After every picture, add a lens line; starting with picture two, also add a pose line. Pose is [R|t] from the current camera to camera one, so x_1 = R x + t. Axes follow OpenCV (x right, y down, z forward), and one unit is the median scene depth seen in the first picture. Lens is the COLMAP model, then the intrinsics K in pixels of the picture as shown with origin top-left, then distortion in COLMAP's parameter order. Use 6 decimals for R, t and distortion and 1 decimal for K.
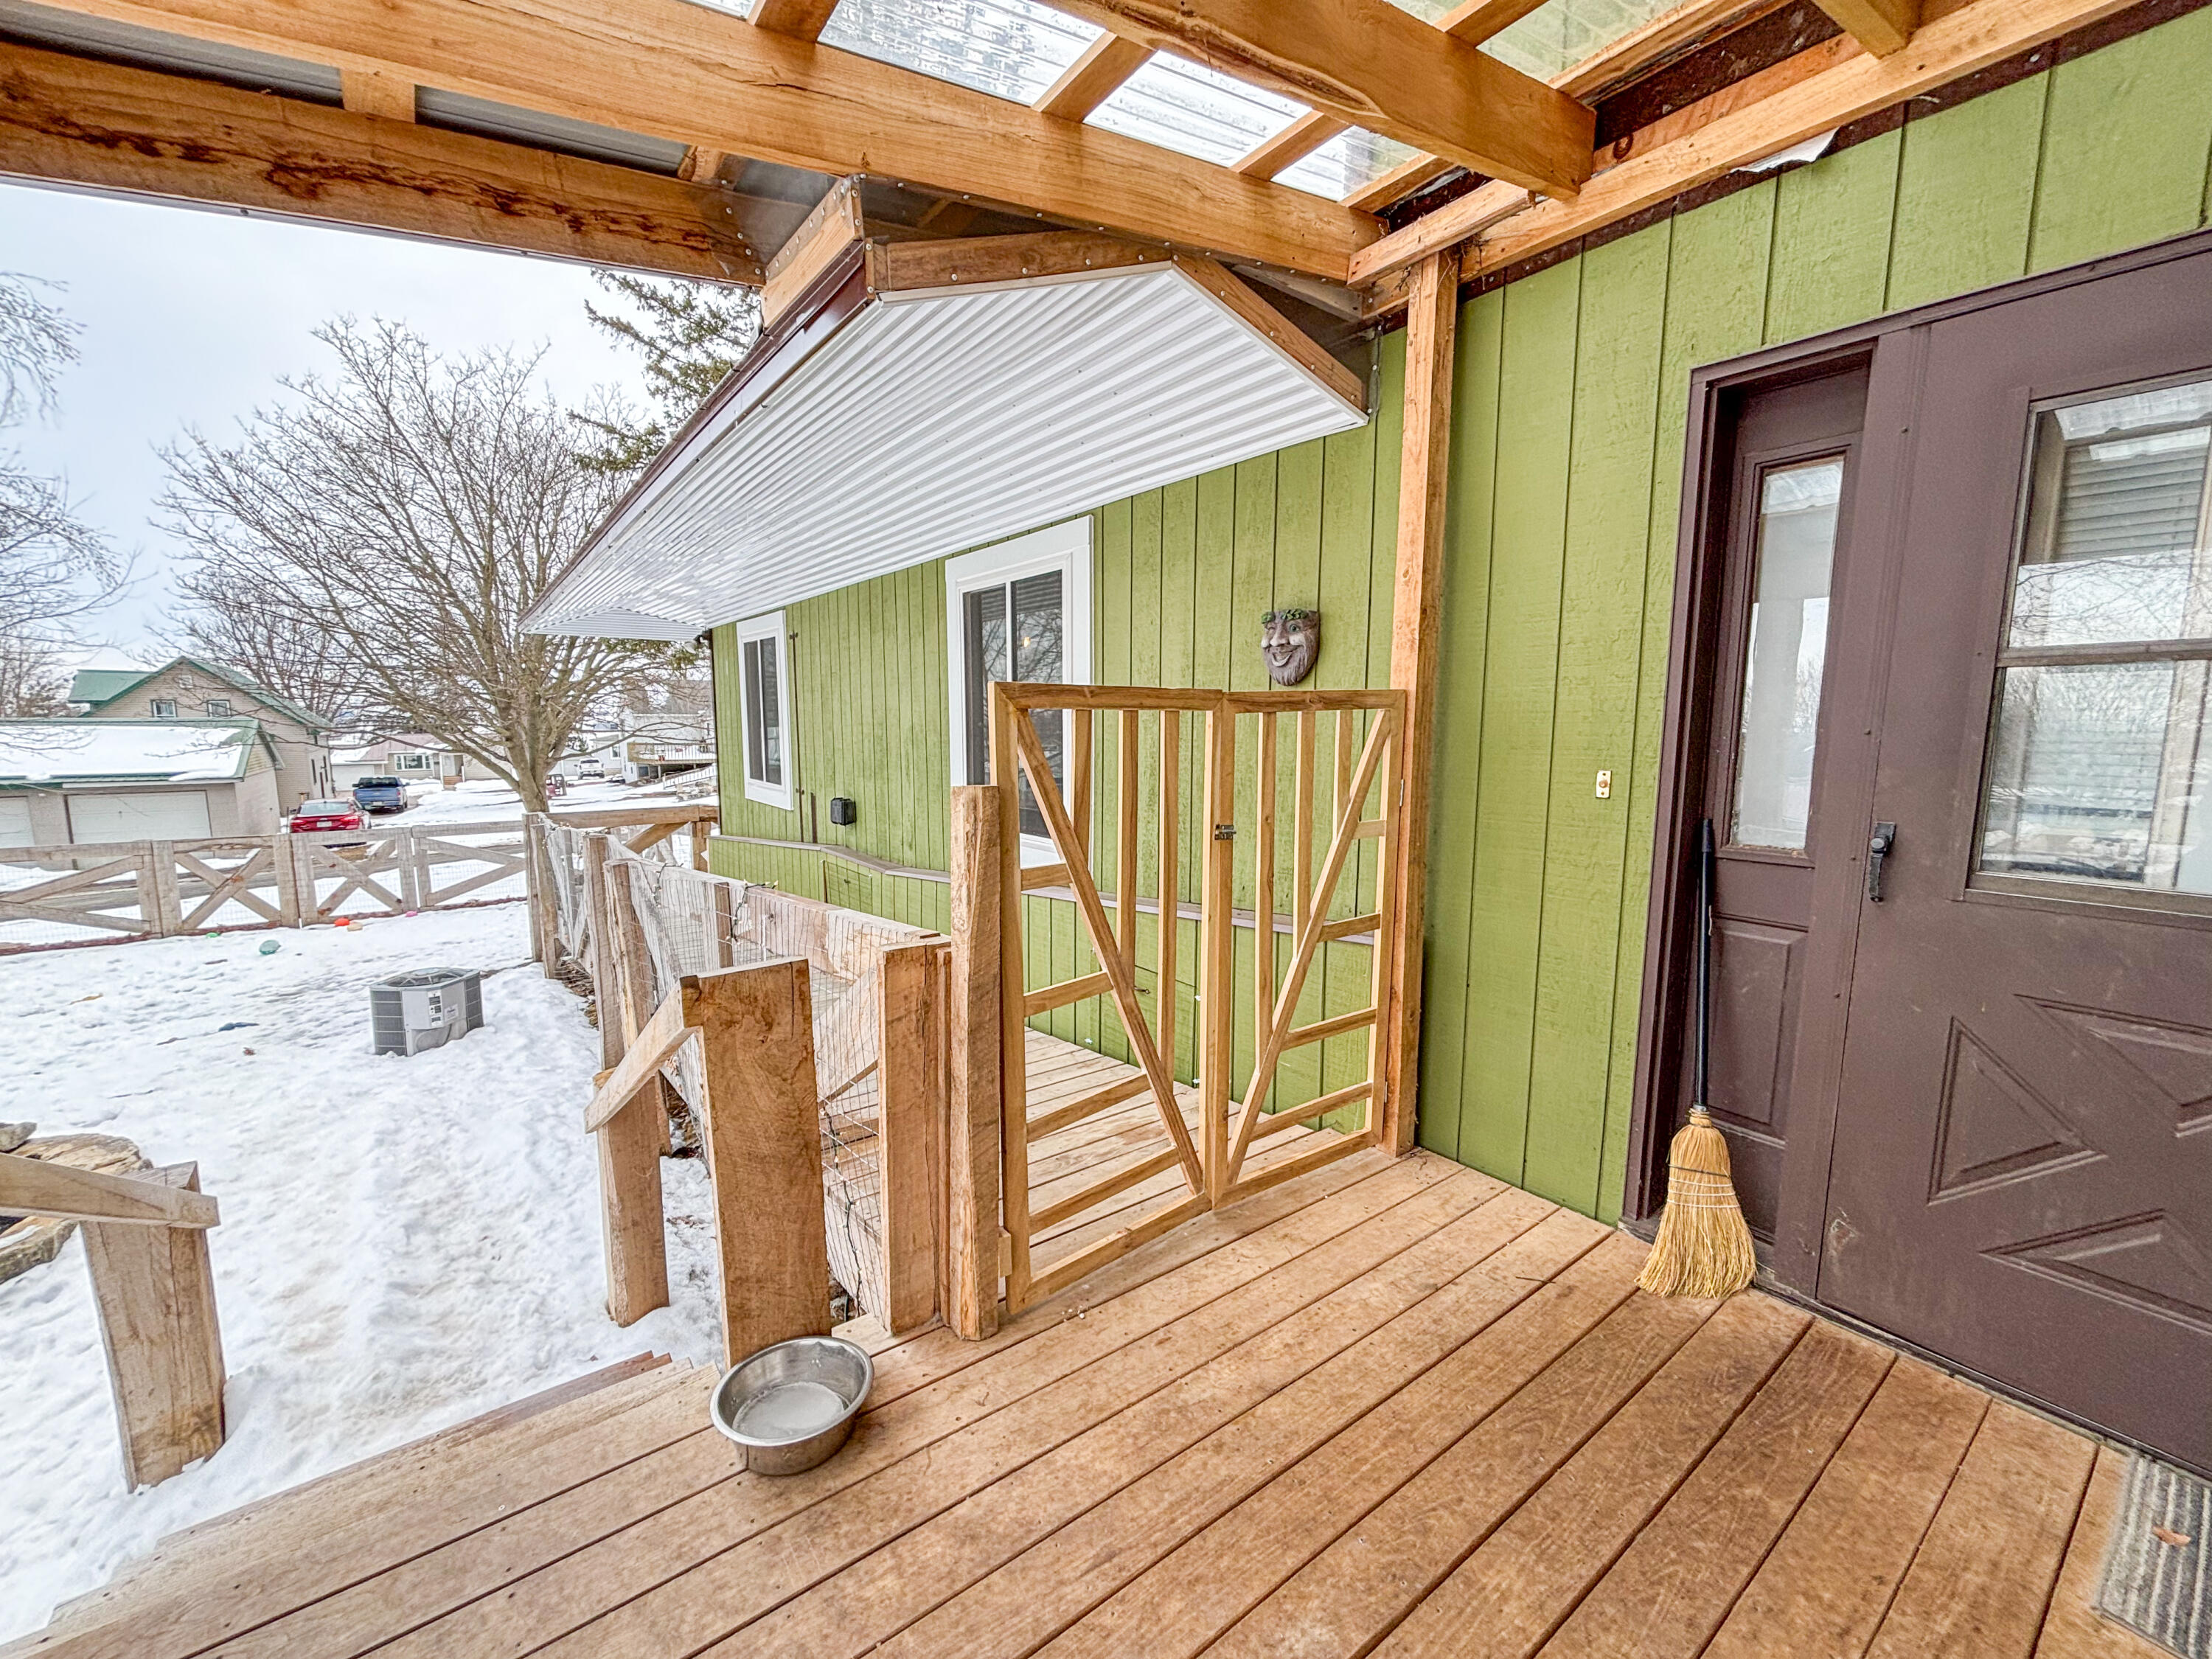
lens RADIAL K [[901.4, 0, 1100.5], [0, 901.4, 822.2], [0, 0, 1]] dist [0.010791, 0.000434]
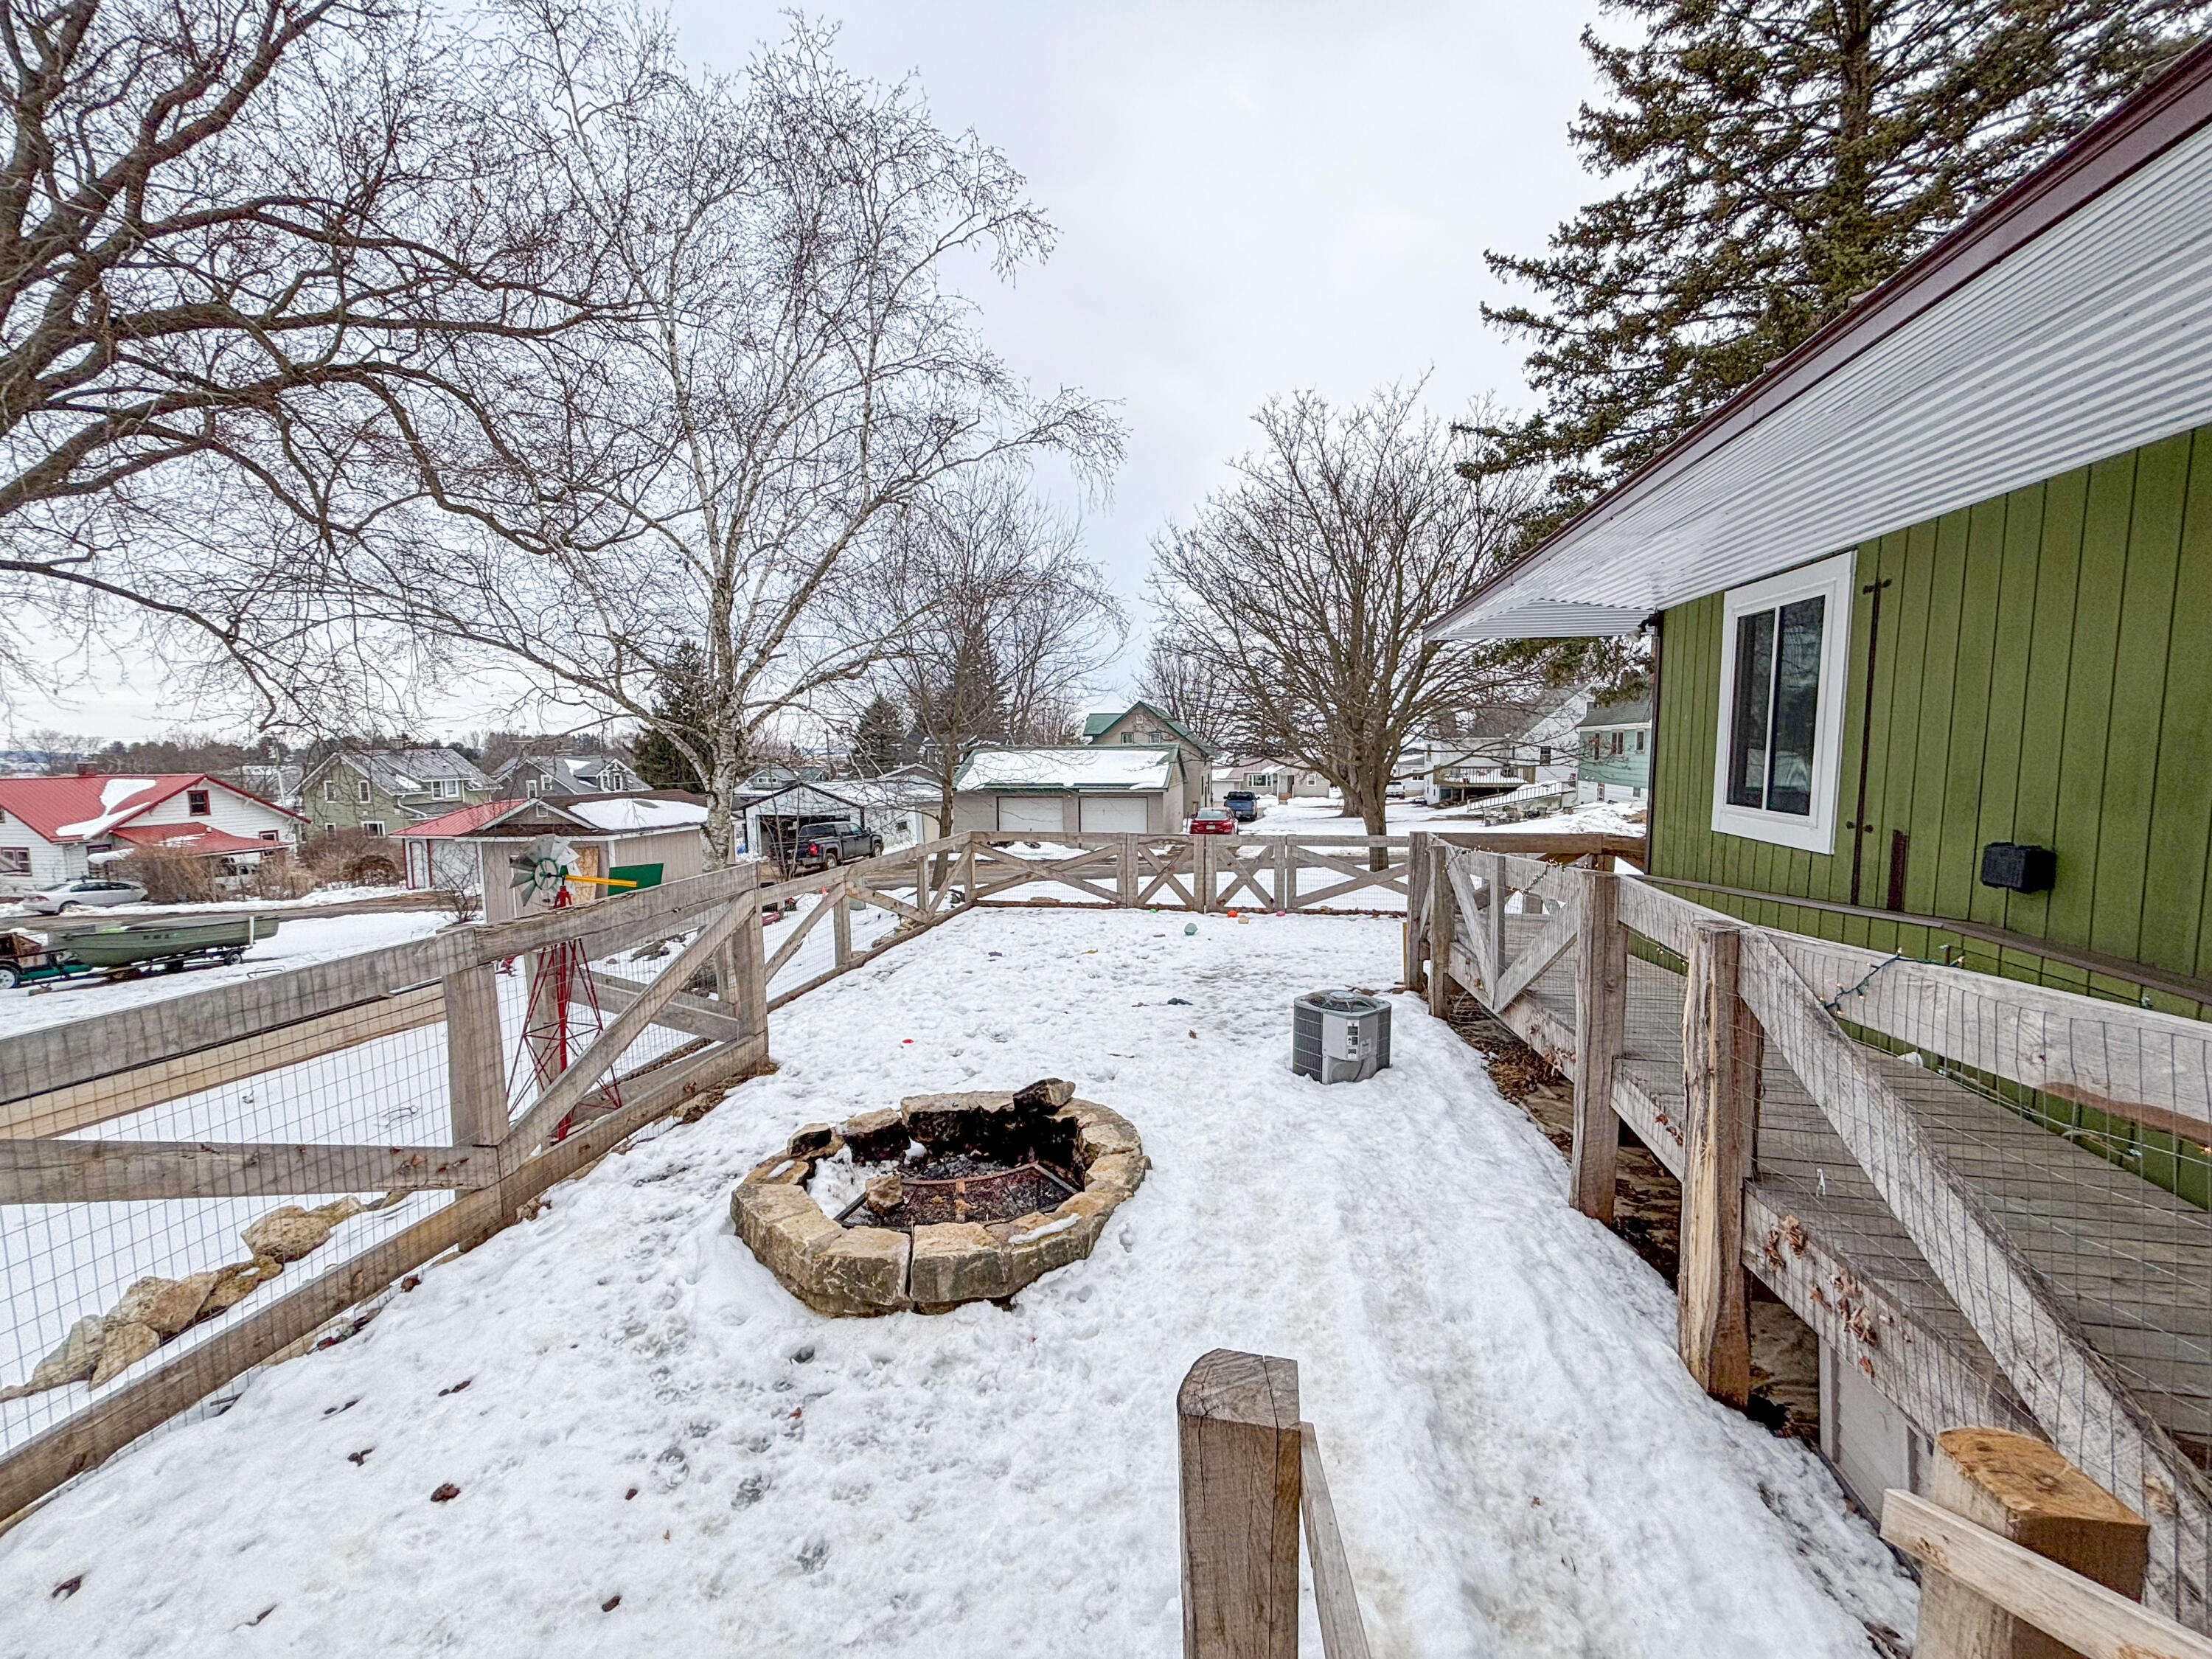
lens RADIAL K [[901.4, 0, 1100.5], [0, 901.4, 822.2], [0, 0, 1]] dist [0.010791, 0.000434]
pose [[0.681800, 0.056749, -0.729334, -0.107836], [-0.076833, 0.997027, 0.005752, 0.000192], [0.727492, 0.052115, 0.684134, 0.075961]]
